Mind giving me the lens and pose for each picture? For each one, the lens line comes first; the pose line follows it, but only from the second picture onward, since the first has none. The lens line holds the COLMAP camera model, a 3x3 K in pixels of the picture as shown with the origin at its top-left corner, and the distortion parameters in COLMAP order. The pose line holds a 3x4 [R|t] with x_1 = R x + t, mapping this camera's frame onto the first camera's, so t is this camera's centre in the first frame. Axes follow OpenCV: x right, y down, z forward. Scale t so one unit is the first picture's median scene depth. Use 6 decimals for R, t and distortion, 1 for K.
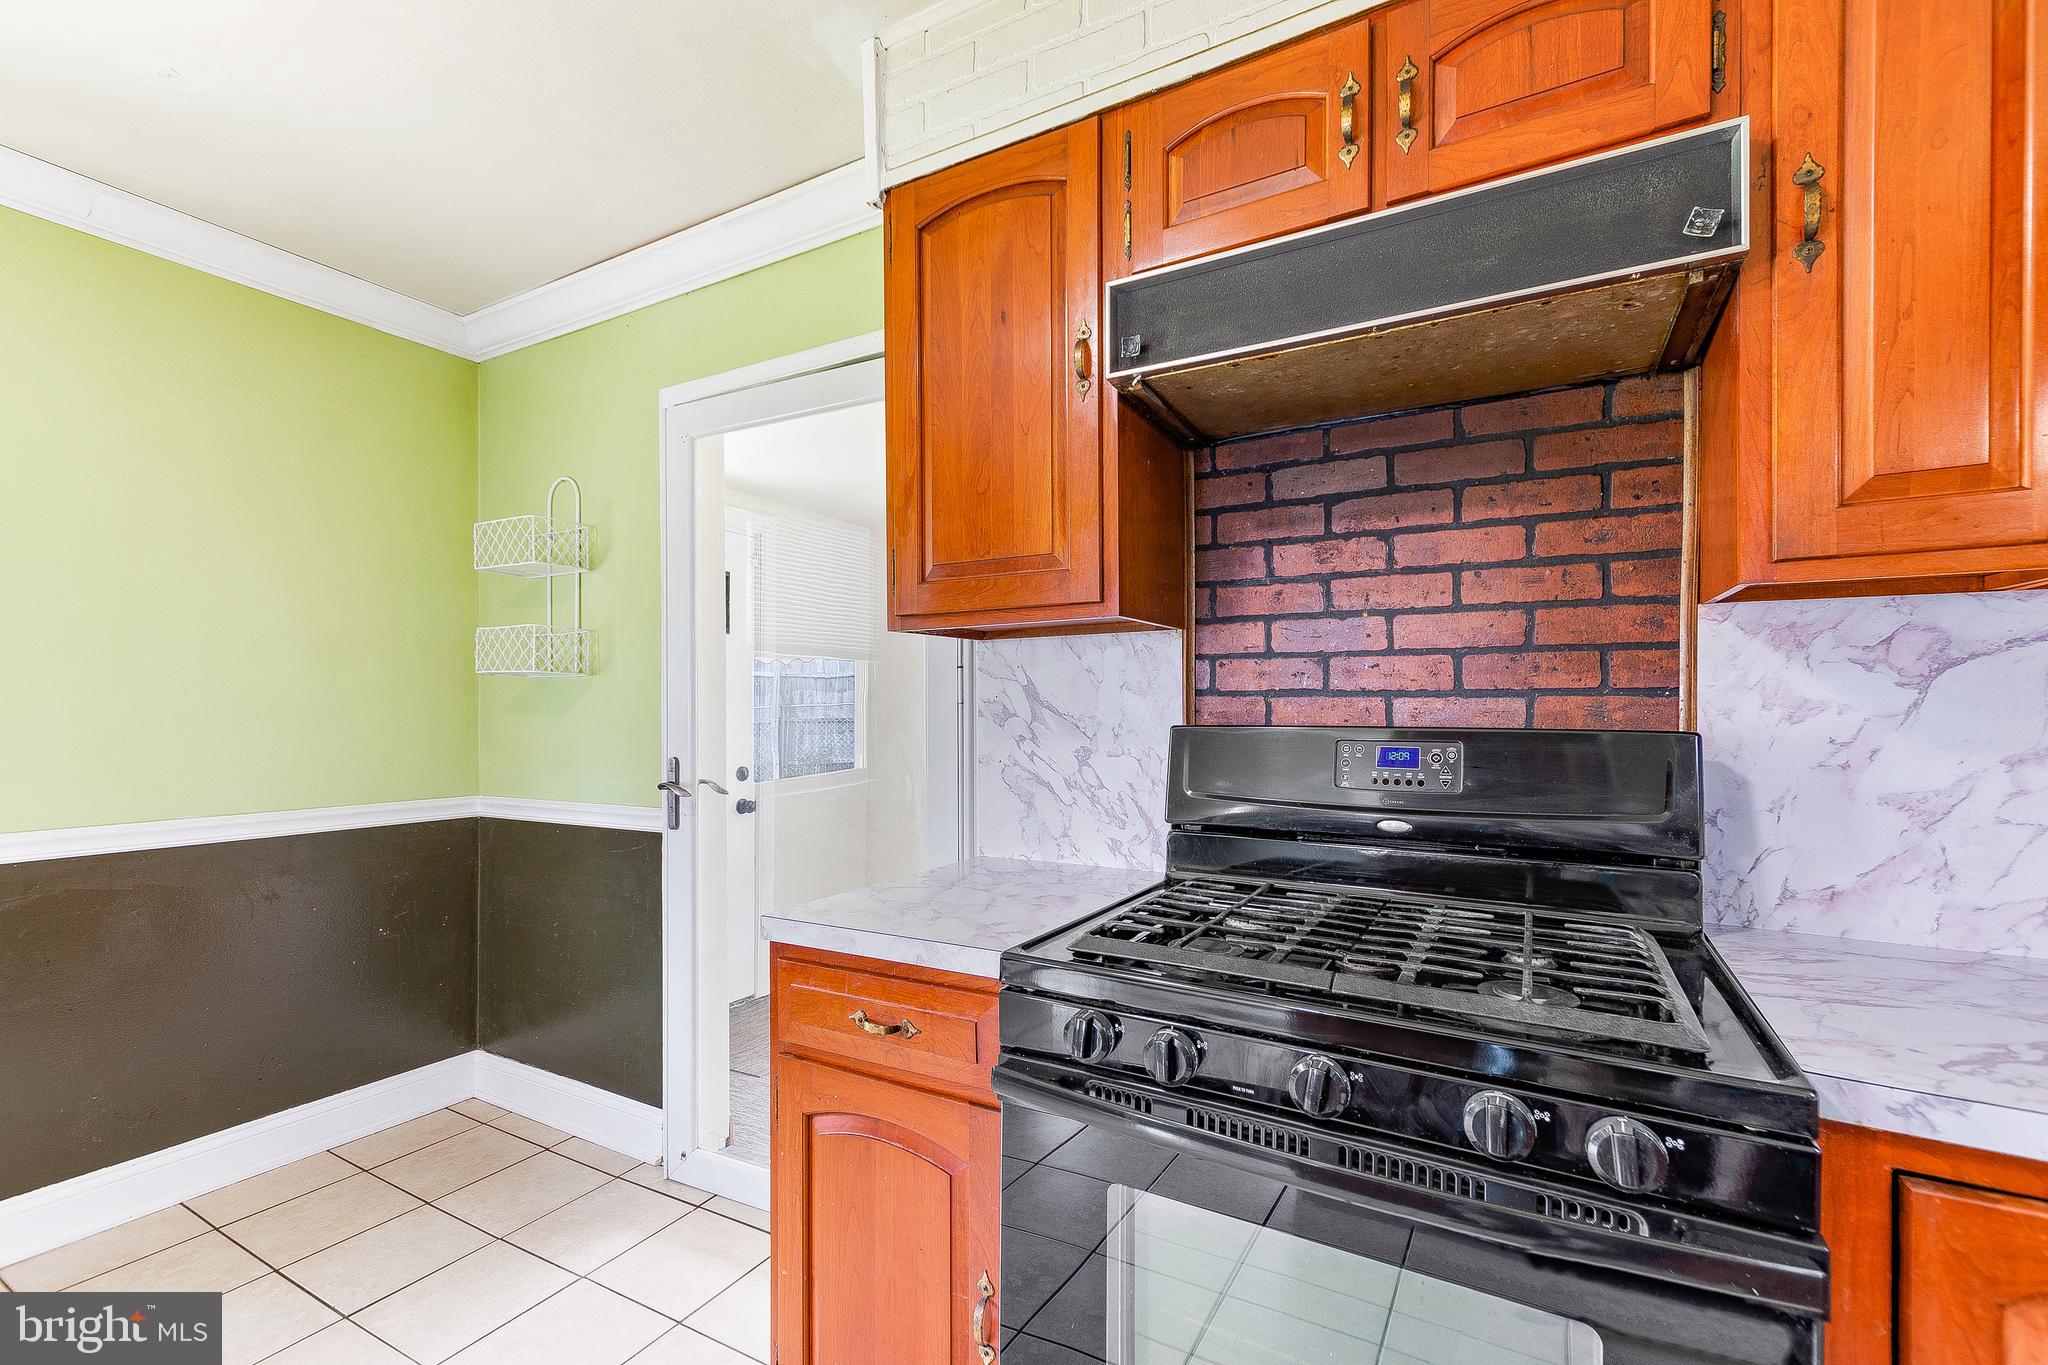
lens RADIAL K [[886.6, 0, 1025.9], [0, 886.6, 707.7], [0, 0, 1]] dist [0.010987, 0.000061]
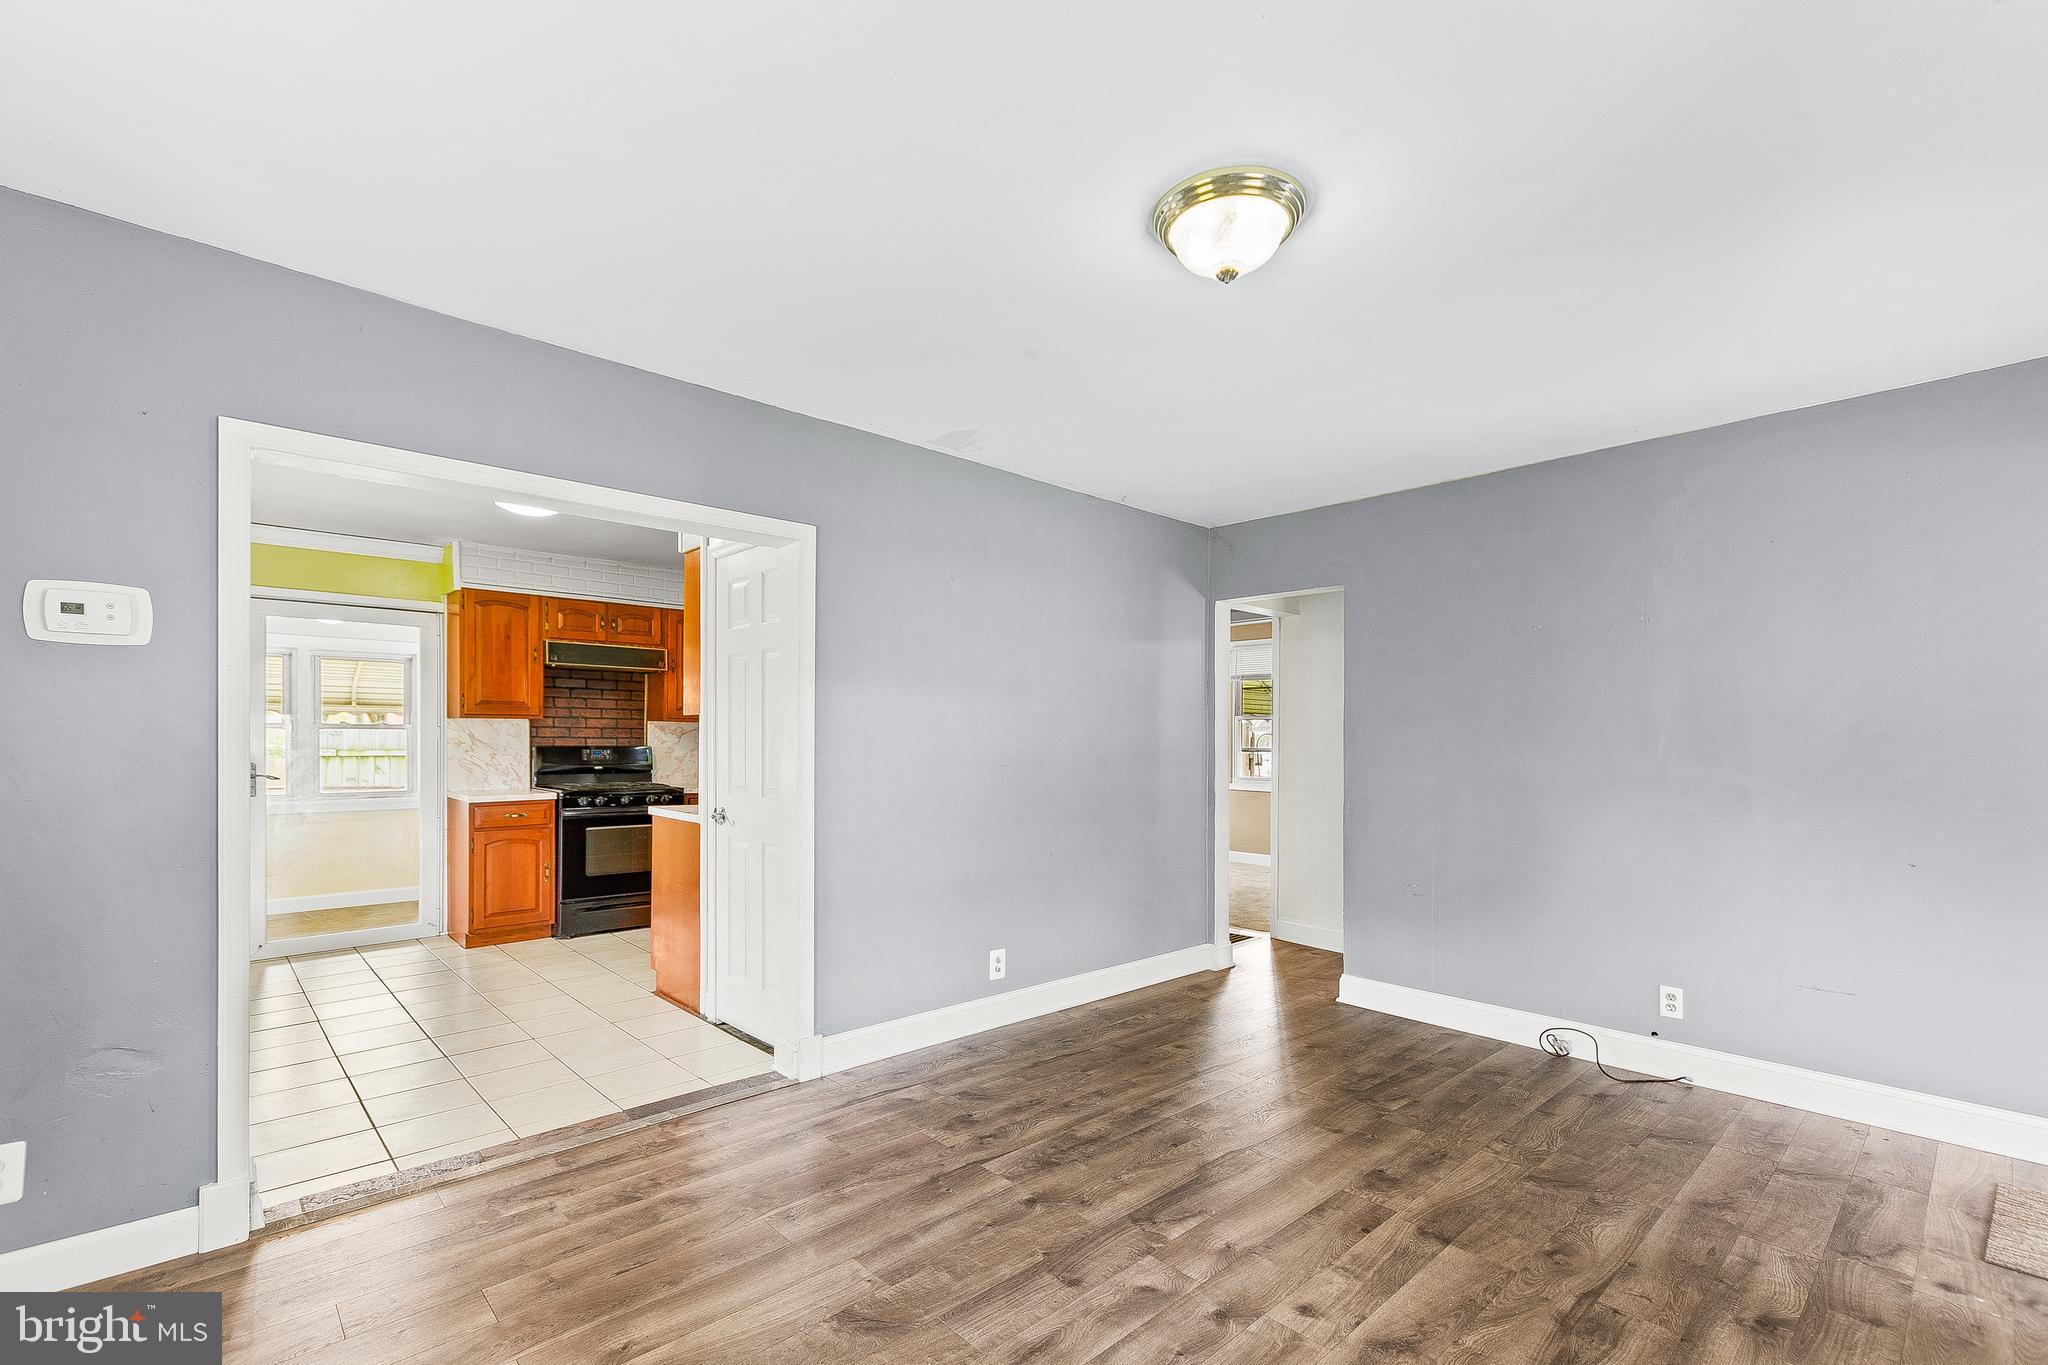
lens RADIAL K [[904.6, 0, 1034.4], [0, 904.6, 746.0], [0, 0, 1]] dist [0.016654, -0.000186]
pose [[0.293335, -0.004175, 0.956001, -3.014545], [-0.007134, 0.999953, 0.006556, -0.020219], [-0.955983, -0.008743, 0.293291, -2.227508]]
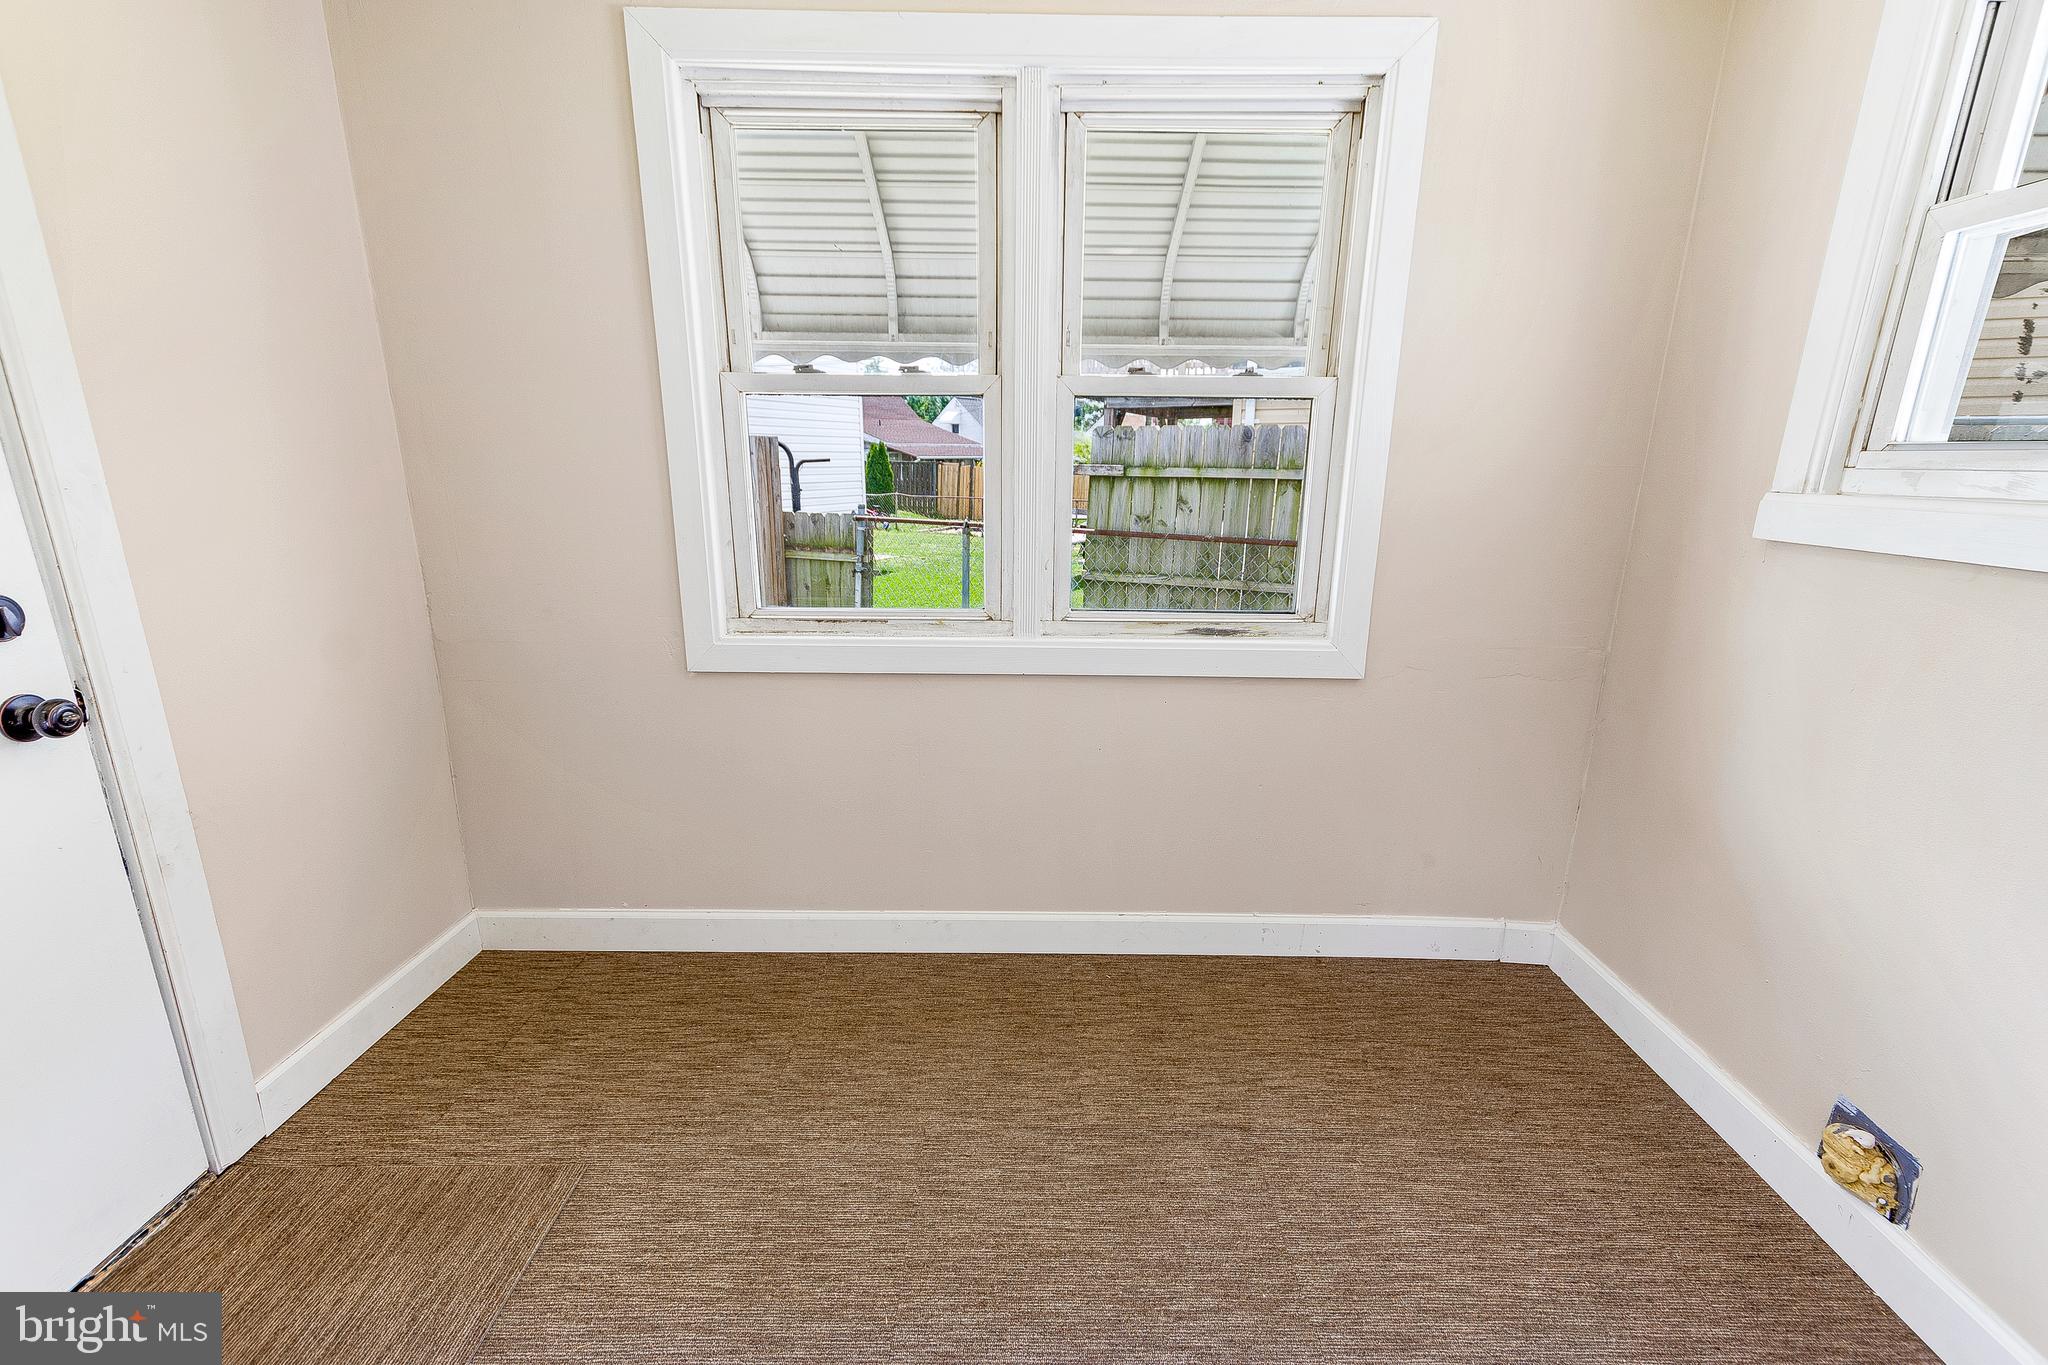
lens RADIAL K [[886.6, 0, 1025.9], [0, 886.6, 707.7], [0, 0, 1]] dist [0.010987, 0.000061]
pose [[0.873333, -0.129270, 0.469658, -0.408367], [-0.008370, 0.960021, 0.279804, 0.024490], [-0.487052, -0.248293, 0.837336, 1.386818]]
